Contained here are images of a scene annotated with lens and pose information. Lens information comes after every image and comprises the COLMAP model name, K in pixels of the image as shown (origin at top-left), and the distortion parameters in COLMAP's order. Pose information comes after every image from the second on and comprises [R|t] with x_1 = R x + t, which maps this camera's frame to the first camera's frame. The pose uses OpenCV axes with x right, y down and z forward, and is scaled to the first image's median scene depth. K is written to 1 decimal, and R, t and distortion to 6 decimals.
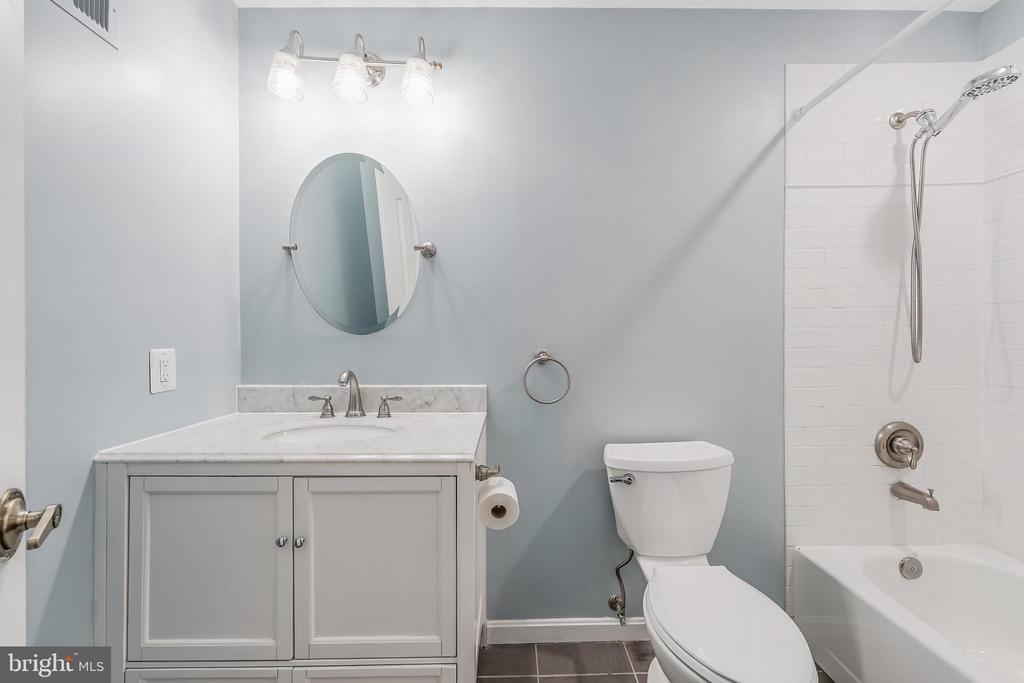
lens RADIAL K [[412.0, 0, 510.5], [0, 412.0, 340.9], [0, 0, 1]] dist [0.006644, 0.000685]
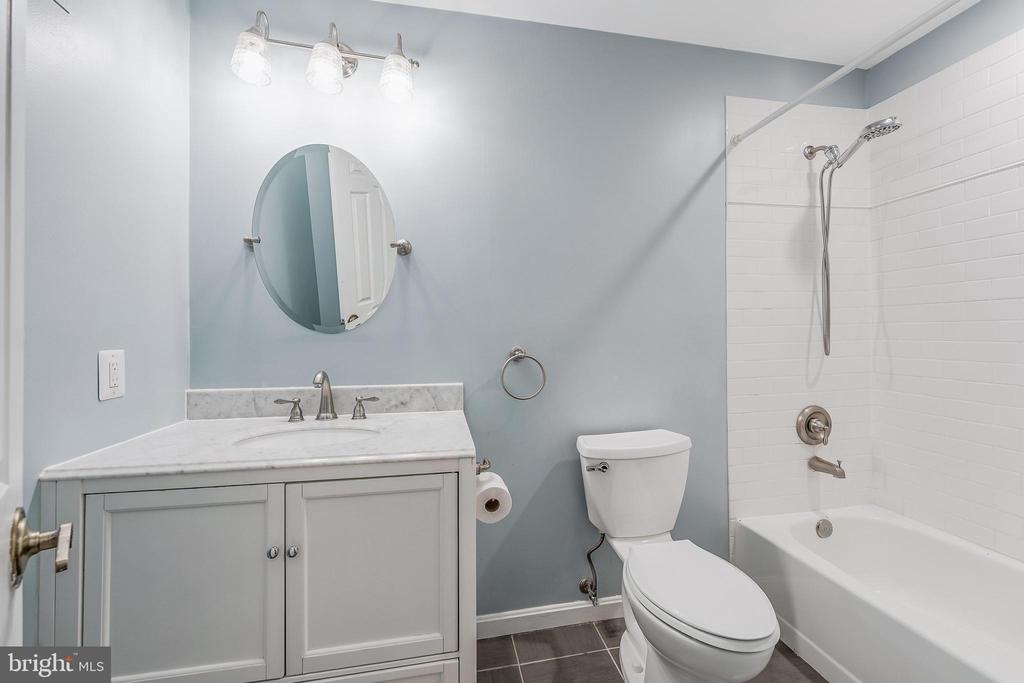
lens RADIAL K [[412.0, 0, 515.7], [0, 412.0, 335.8], [0, 0, 1]] dist [0.006644, 0.000685]
pose [[0.985185, -0.004771, 0.171426, -0.108930], [0.006496, 0.999934, -0.009507, 0.002054], [-0.171369, 0.010480, 0.985151, -0.019624]]
